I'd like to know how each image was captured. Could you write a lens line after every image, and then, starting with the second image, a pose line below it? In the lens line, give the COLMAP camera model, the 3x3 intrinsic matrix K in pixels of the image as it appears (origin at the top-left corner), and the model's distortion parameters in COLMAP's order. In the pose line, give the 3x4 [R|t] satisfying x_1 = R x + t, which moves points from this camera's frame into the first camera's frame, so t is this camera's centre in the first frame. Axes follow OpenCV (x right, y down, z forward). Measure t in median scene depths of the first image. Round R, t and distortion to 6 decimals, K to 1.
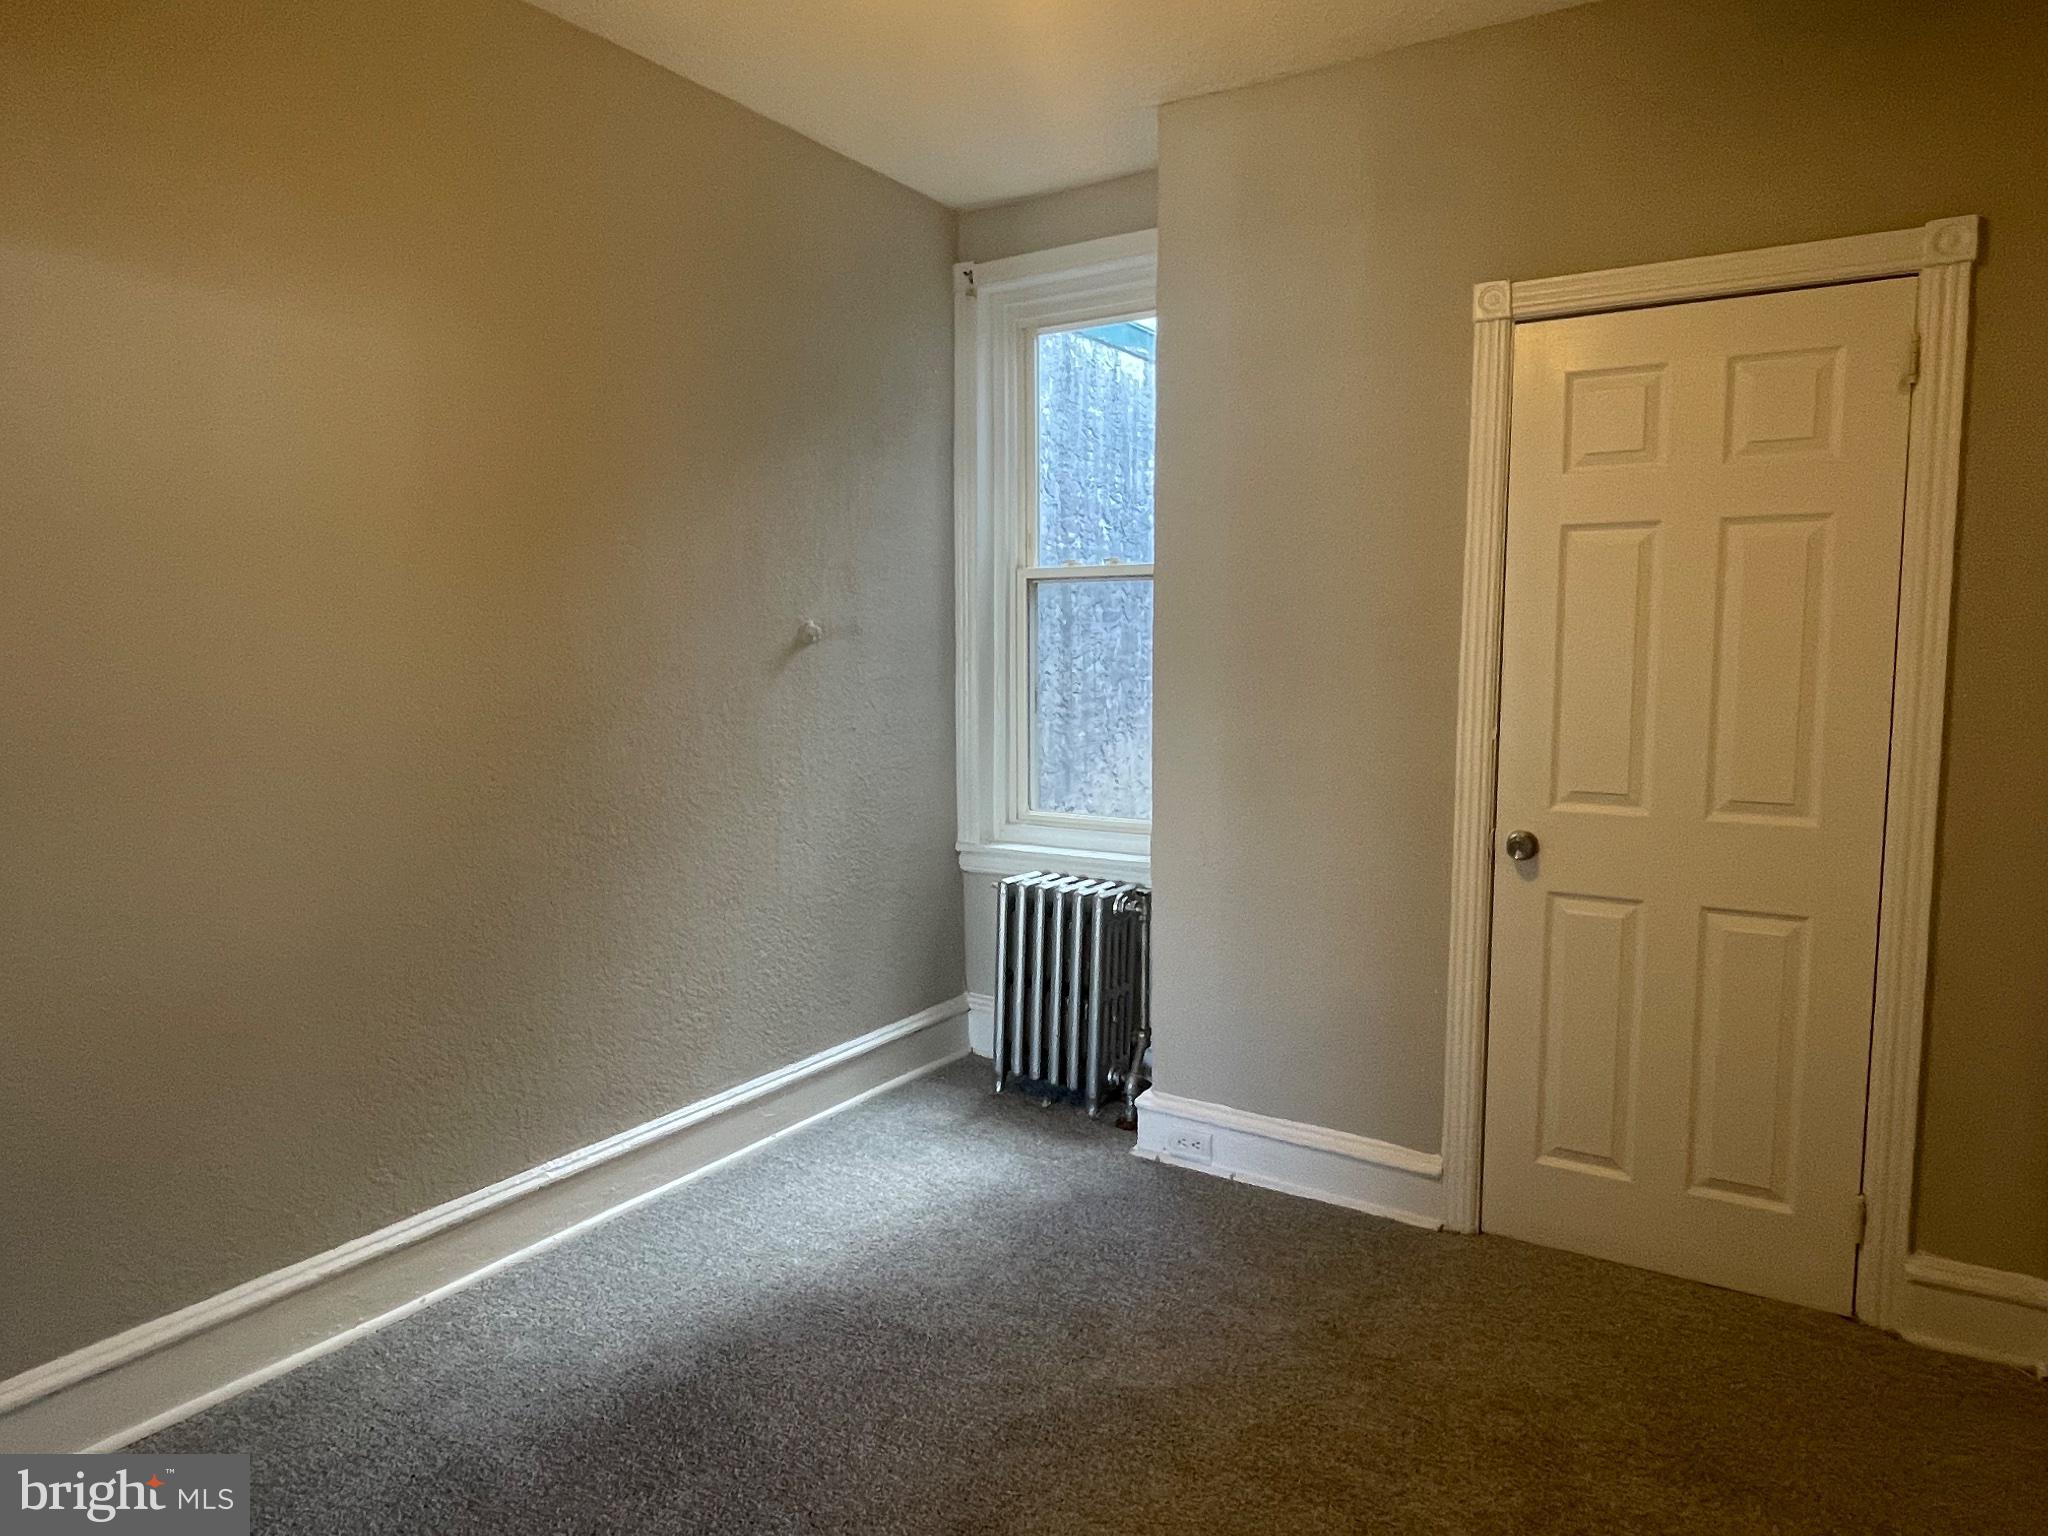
lens RADIAL K [[1283.4, 0, 1038.3], [0, 1283.4, 753.9], [0, 0, 1]] dist [-0.003711, -0.001943]
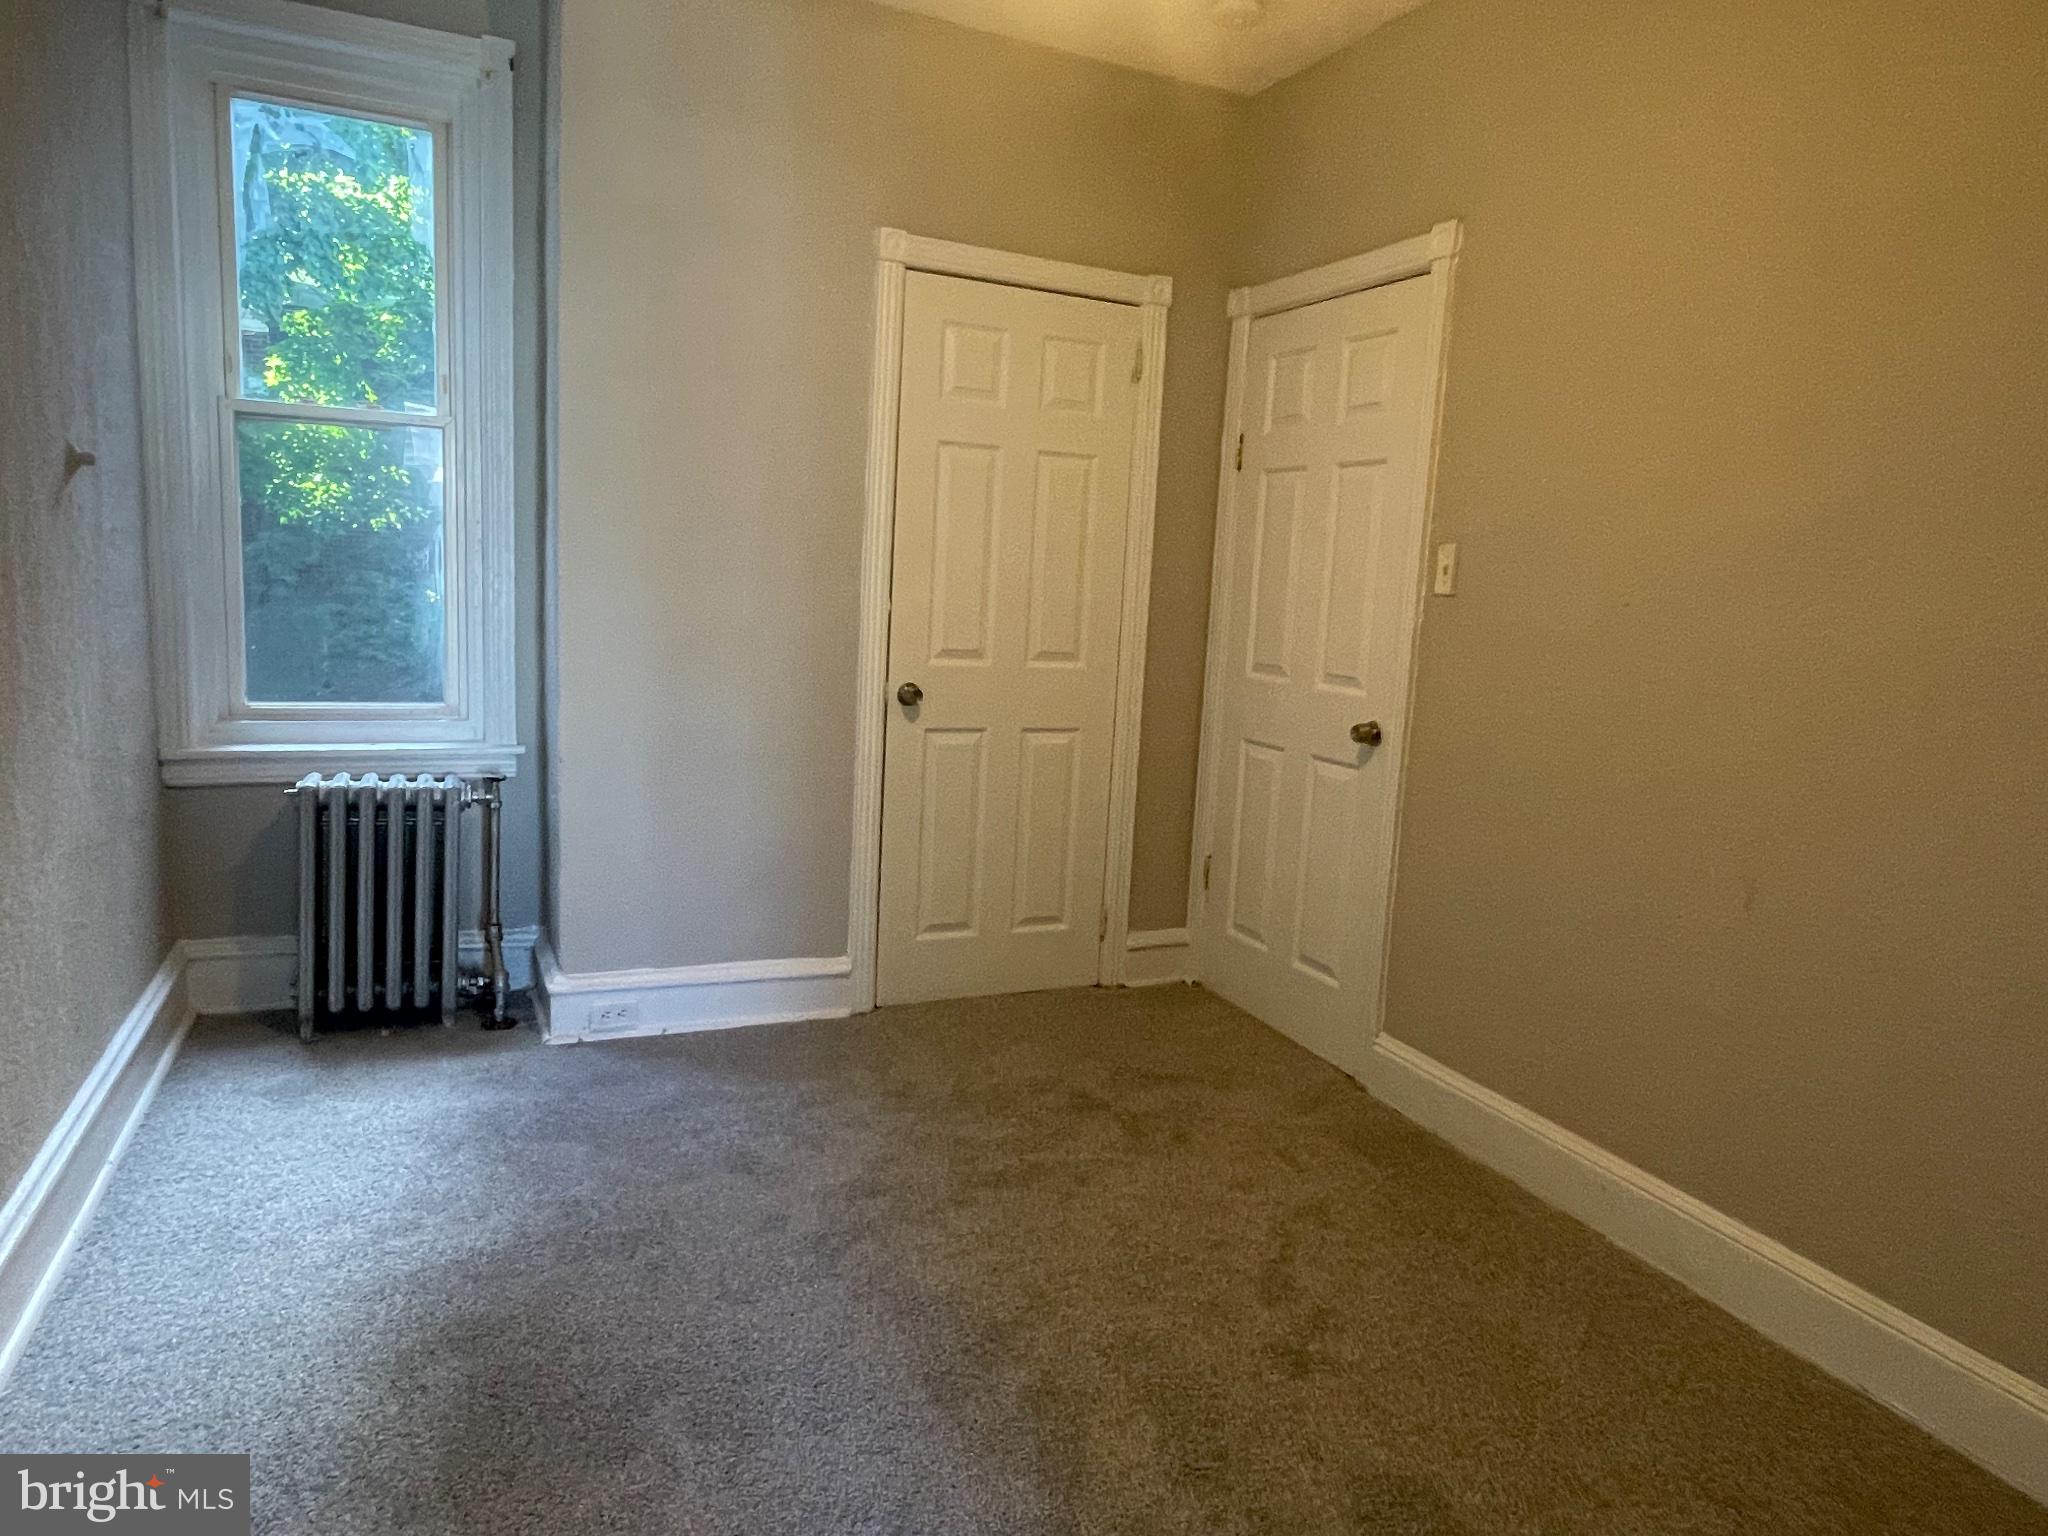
lens RADIAL K [[1283.4, 0, 1038.3], [0, 1283.4, 753.9], [0, 0, 1]] dist [-0.003711, -0.001943]
pose [[0.536180, -0.091059, 0.839178, -0.584261], [0.018254, 0.995183, 0.096324, 0.009773], [-0.843906, -0.036329, 0.535259, 0.204808]]
